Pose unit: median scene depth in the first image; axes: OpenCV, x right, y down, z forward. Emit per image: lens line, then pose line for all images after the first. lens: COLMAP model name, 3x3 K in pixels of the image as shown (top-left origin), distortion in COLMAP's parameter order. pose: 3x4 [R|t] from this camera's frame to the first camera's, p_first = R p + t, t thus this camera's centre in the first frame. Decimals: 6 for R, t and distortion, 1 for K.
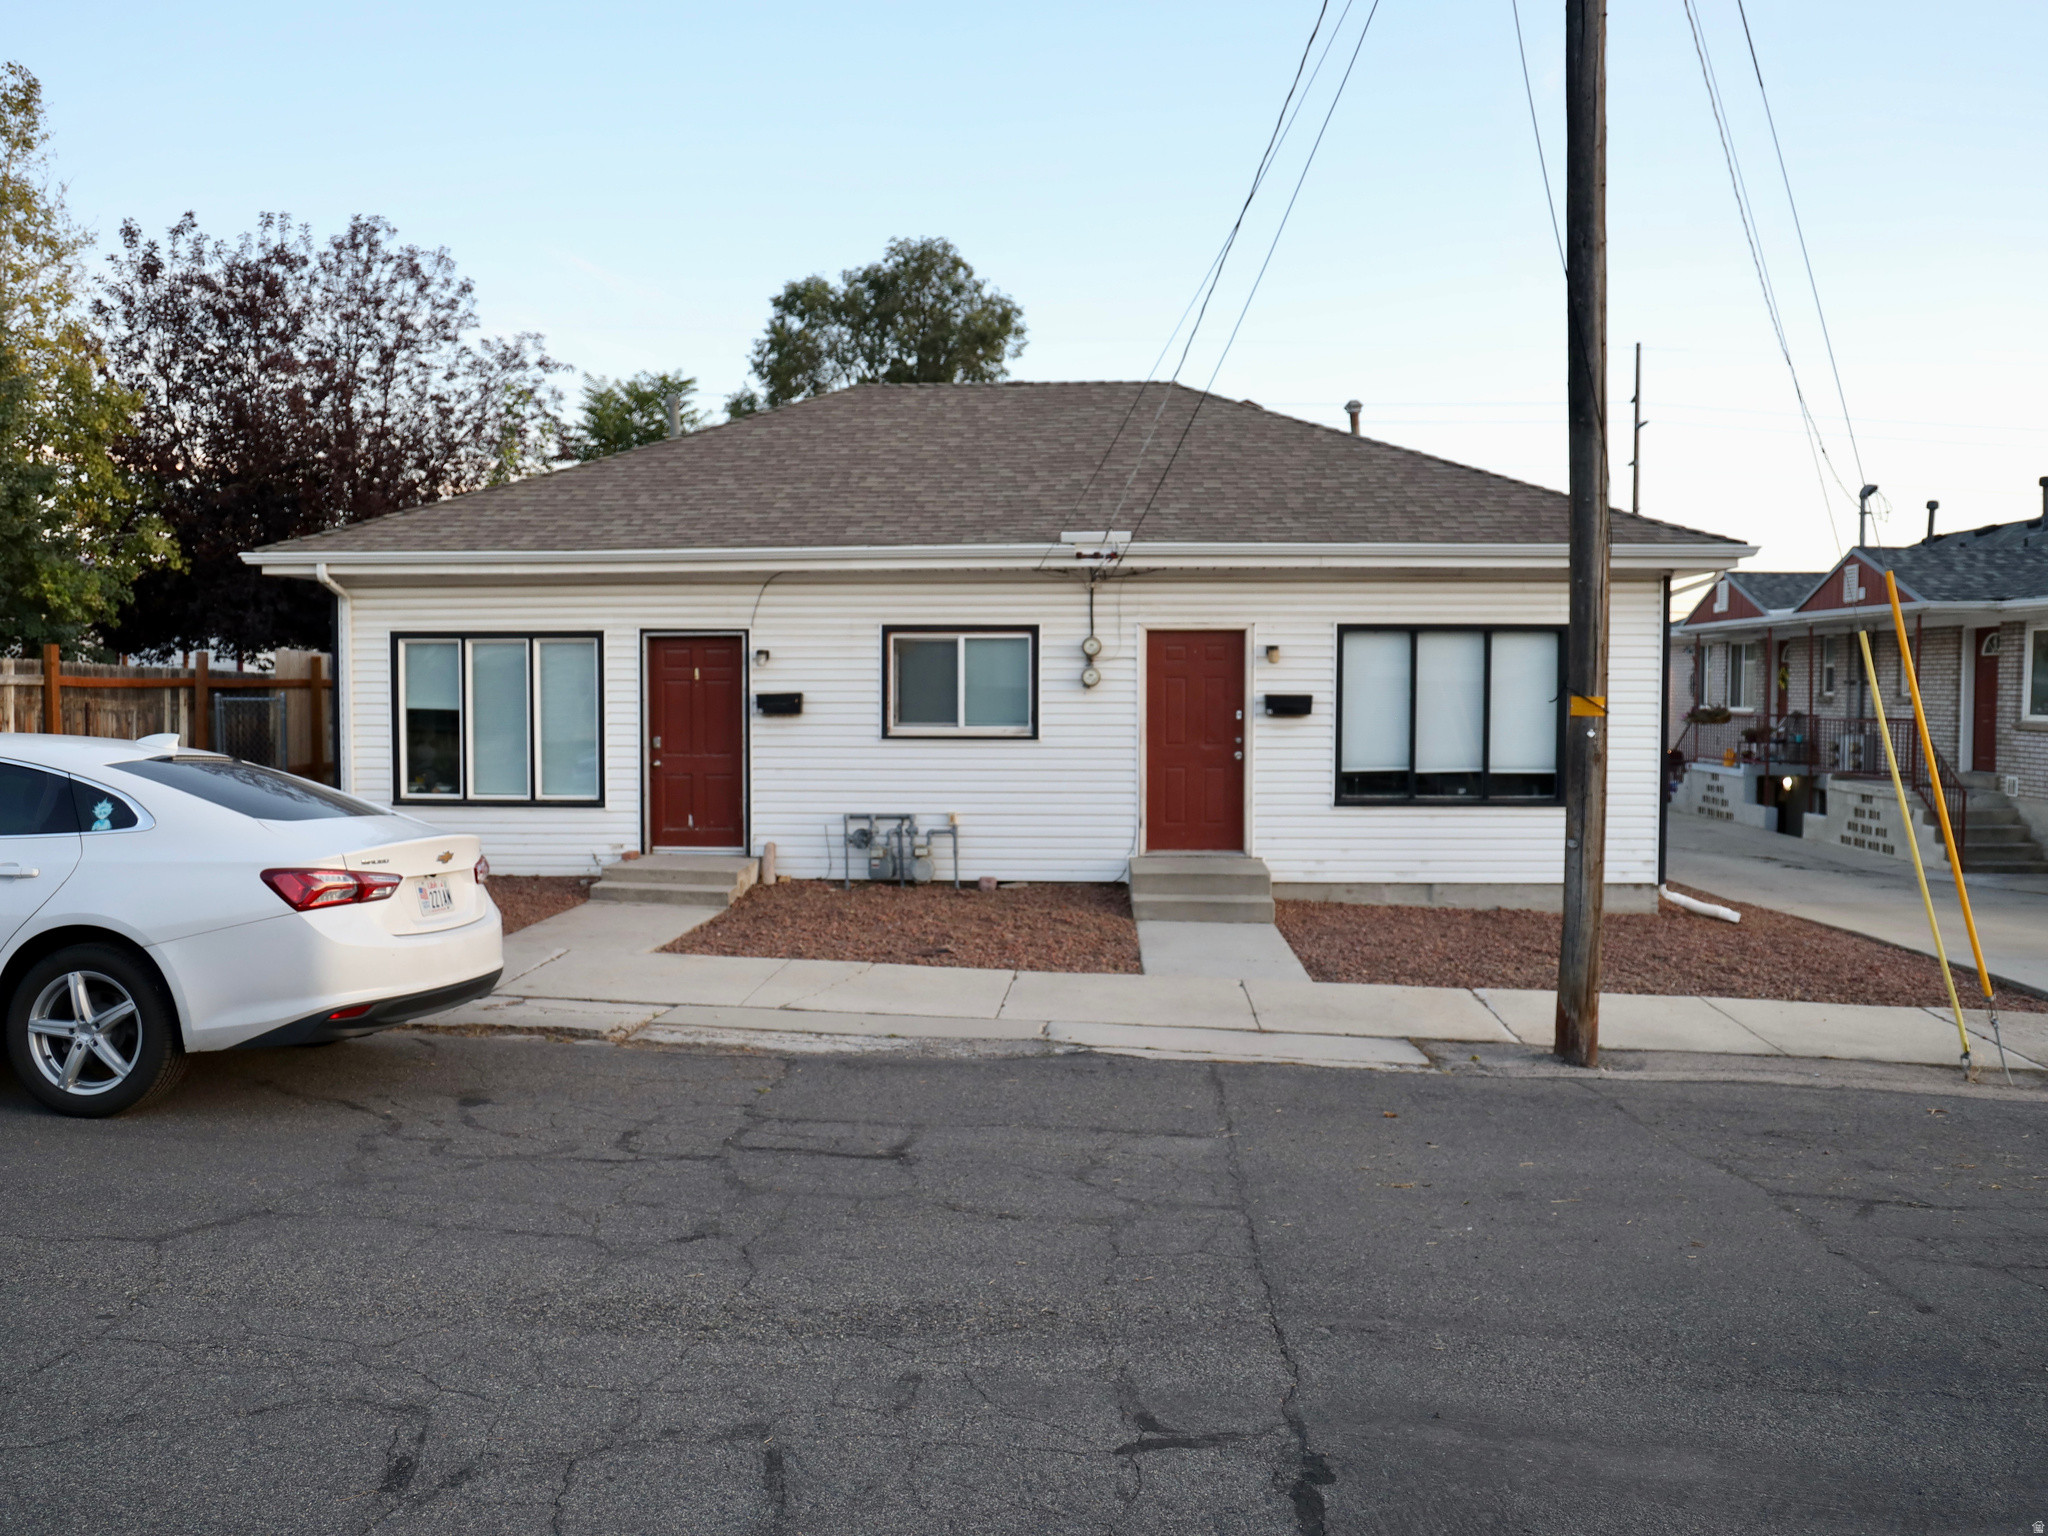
lens RADIAL K [[1588.0, 0, 1024.0], [0, 1588.0, 768.0], [0, 0, 1]] dist [-0.065569, 0.014025]
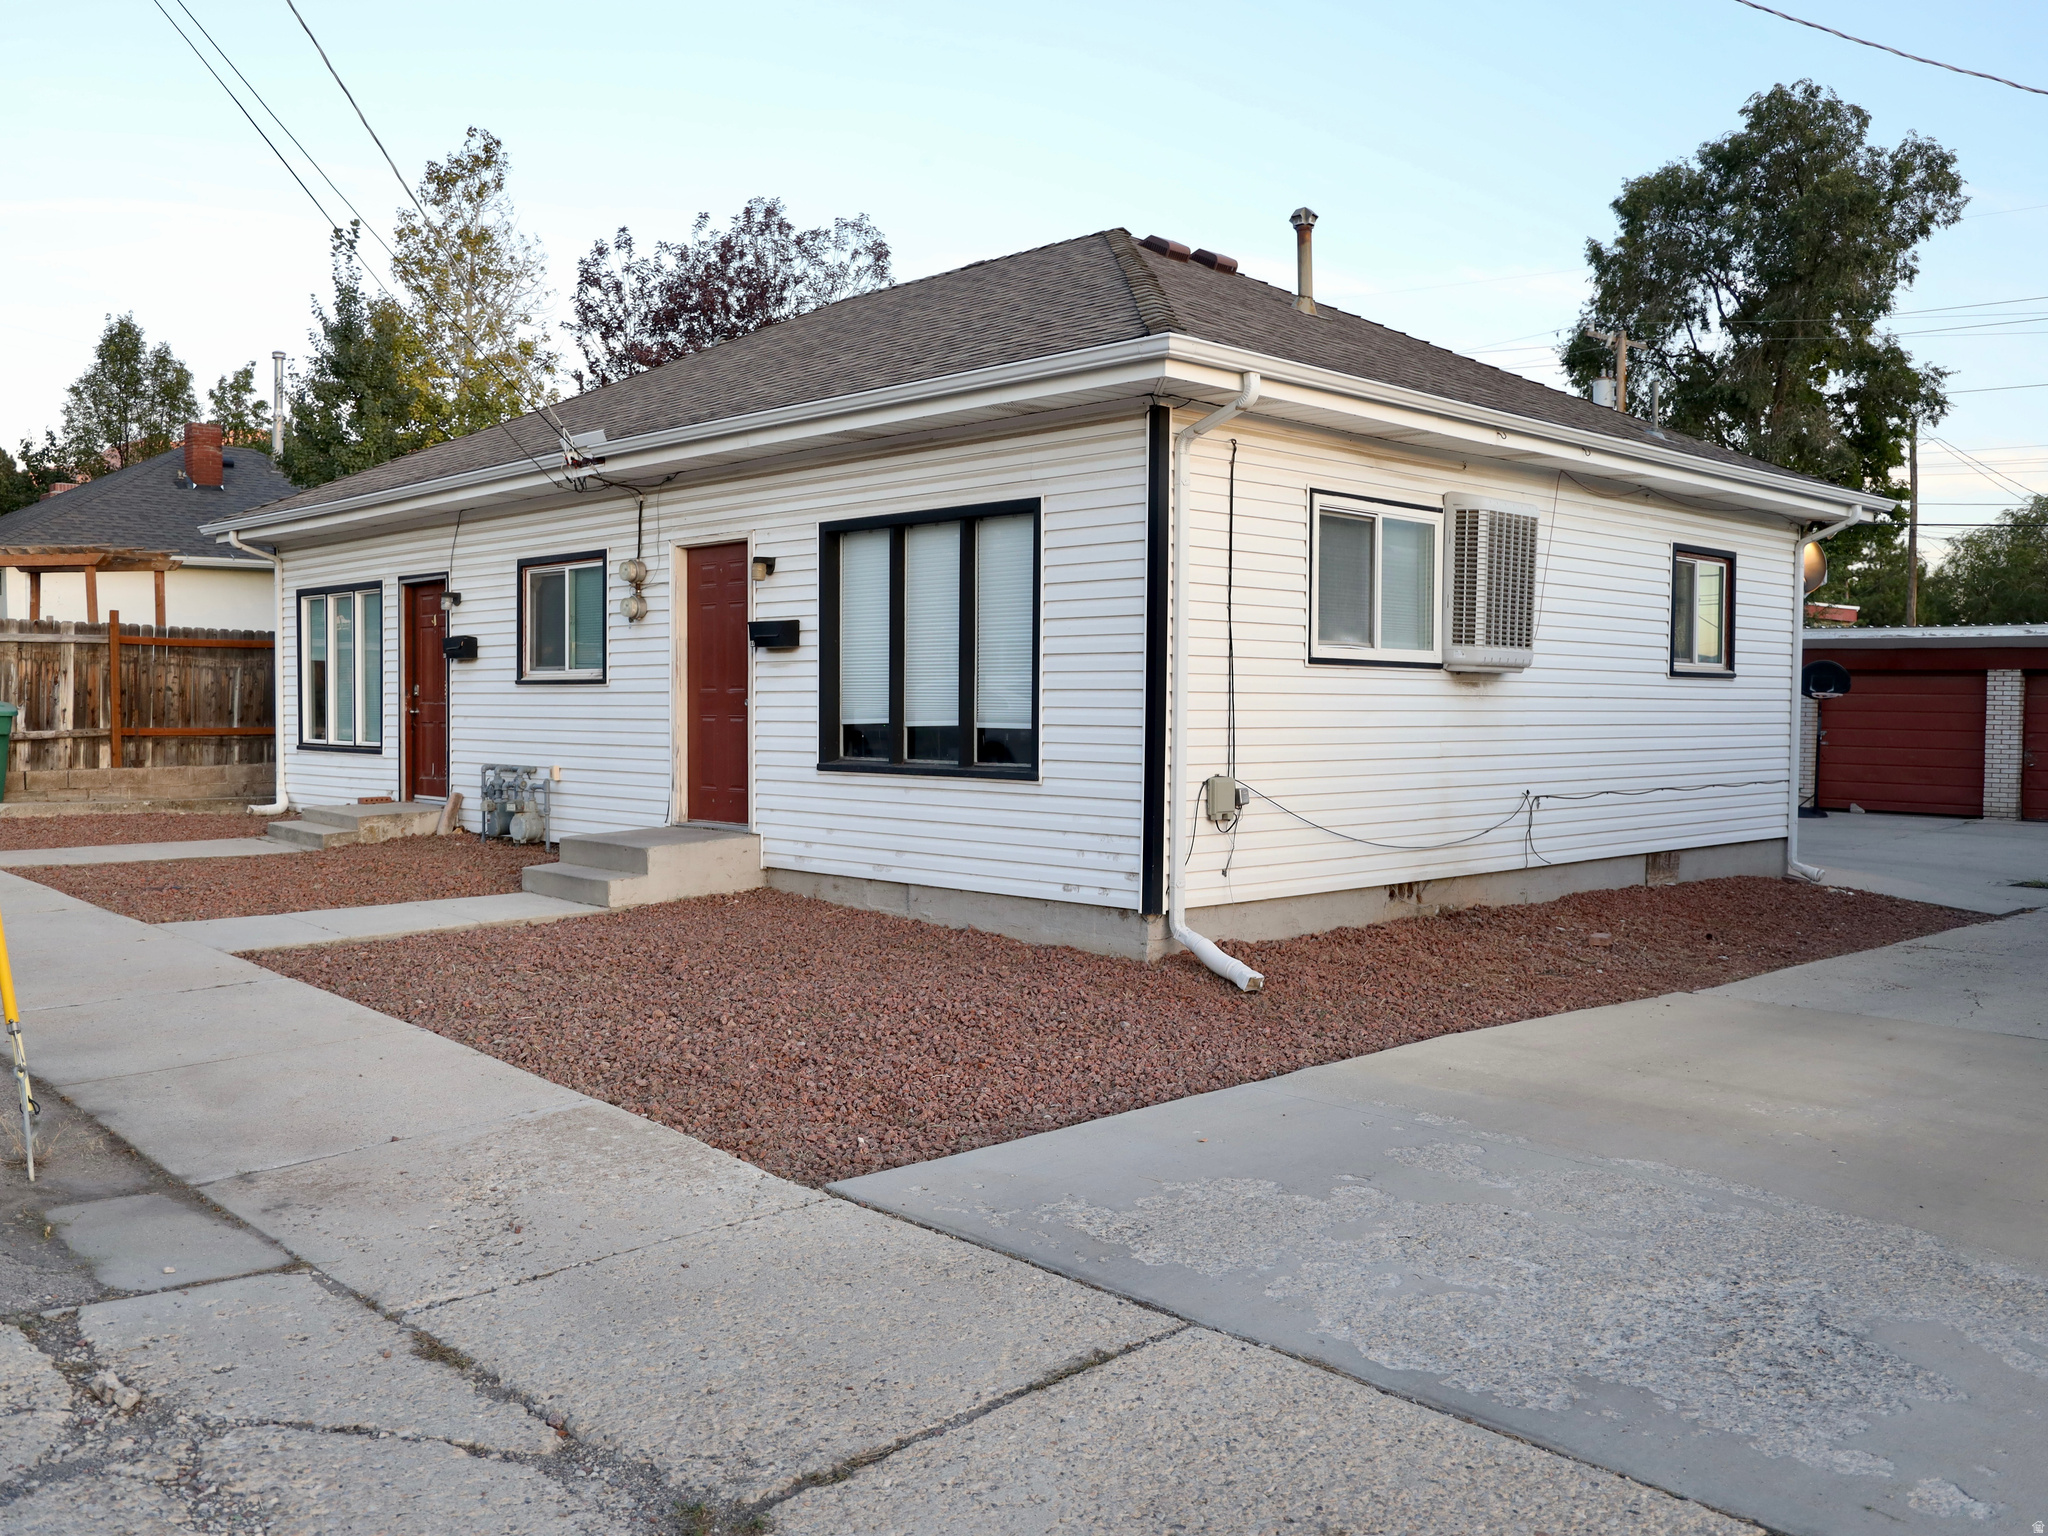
lens RADIAL K [[1773.2, 0, 1000.8], [0, 1773.2, 786.8], [0, 0, 1]] dist [-0.110014, 0.128320]
pose [[0.733464, 0.034185, -0.678868, 0.809071], [-0.035070, 0.999308, 0.012431, 0.018441], [0.678823, 0.014690, 0.734155, 0.445983]]
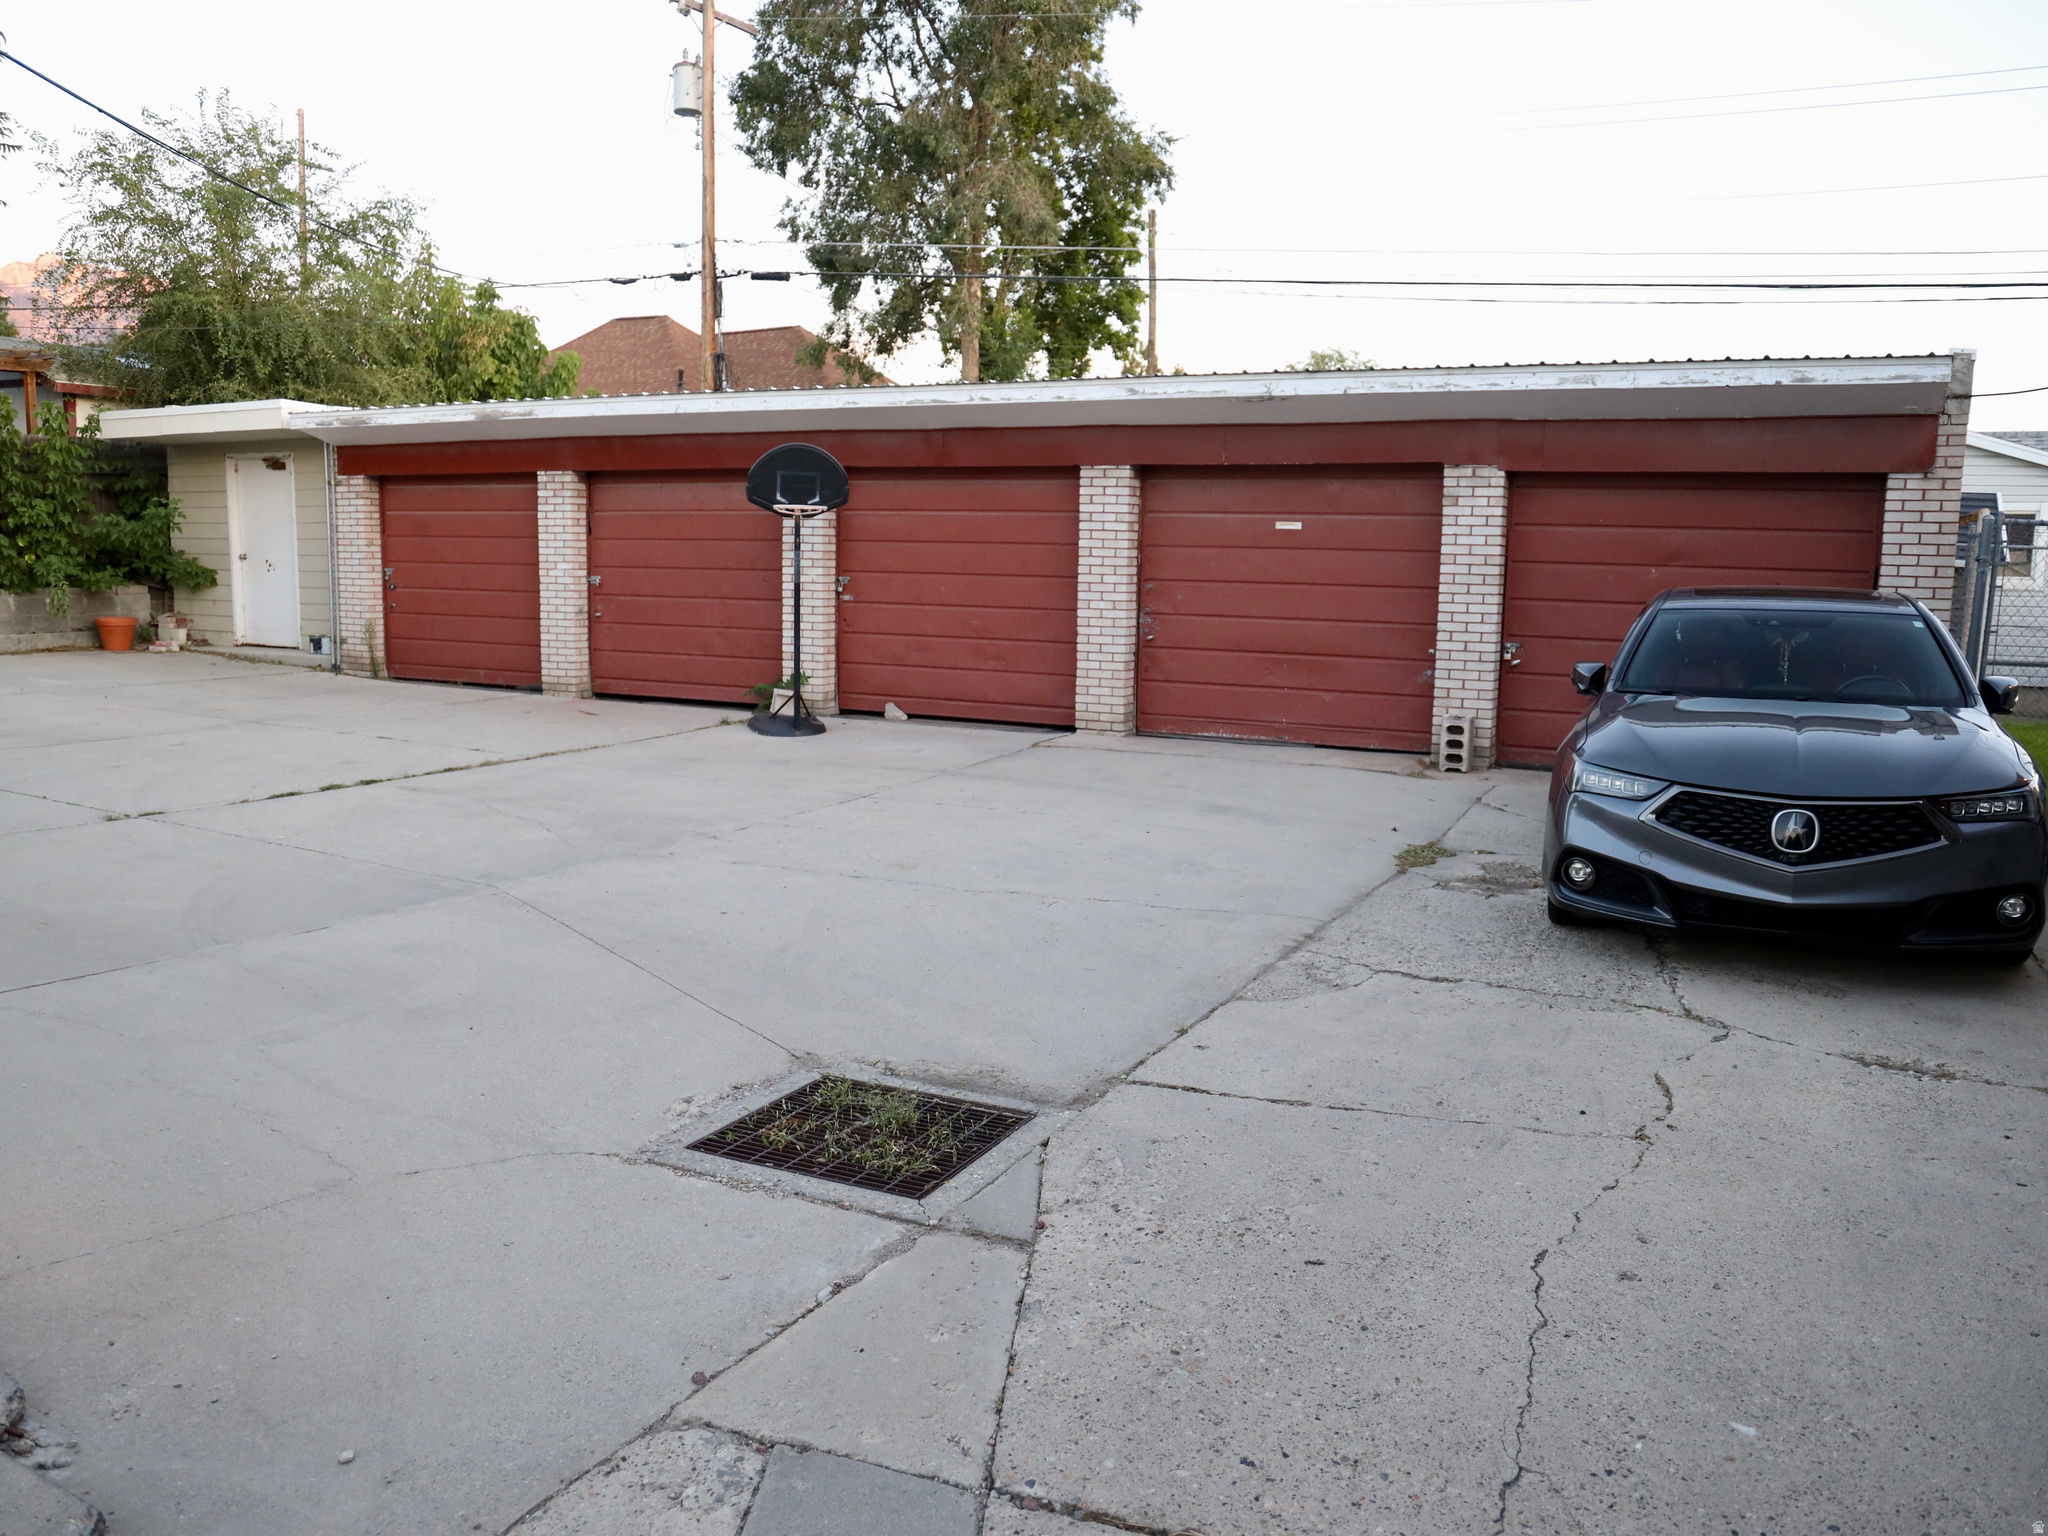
lens RADIAL K [[1588.0, 0, 1024.0], [0, 1588.0, 768.0], [0, 0, 1]] dist [-0.065569, 0.014025]
pose [[0.917499, 0.059960, -0.393192, 0.784062], [-0.027986, 0.995853, 0.086560, 0.011027], [0.396752, -0.068415, 0.915373, 0.662188]]
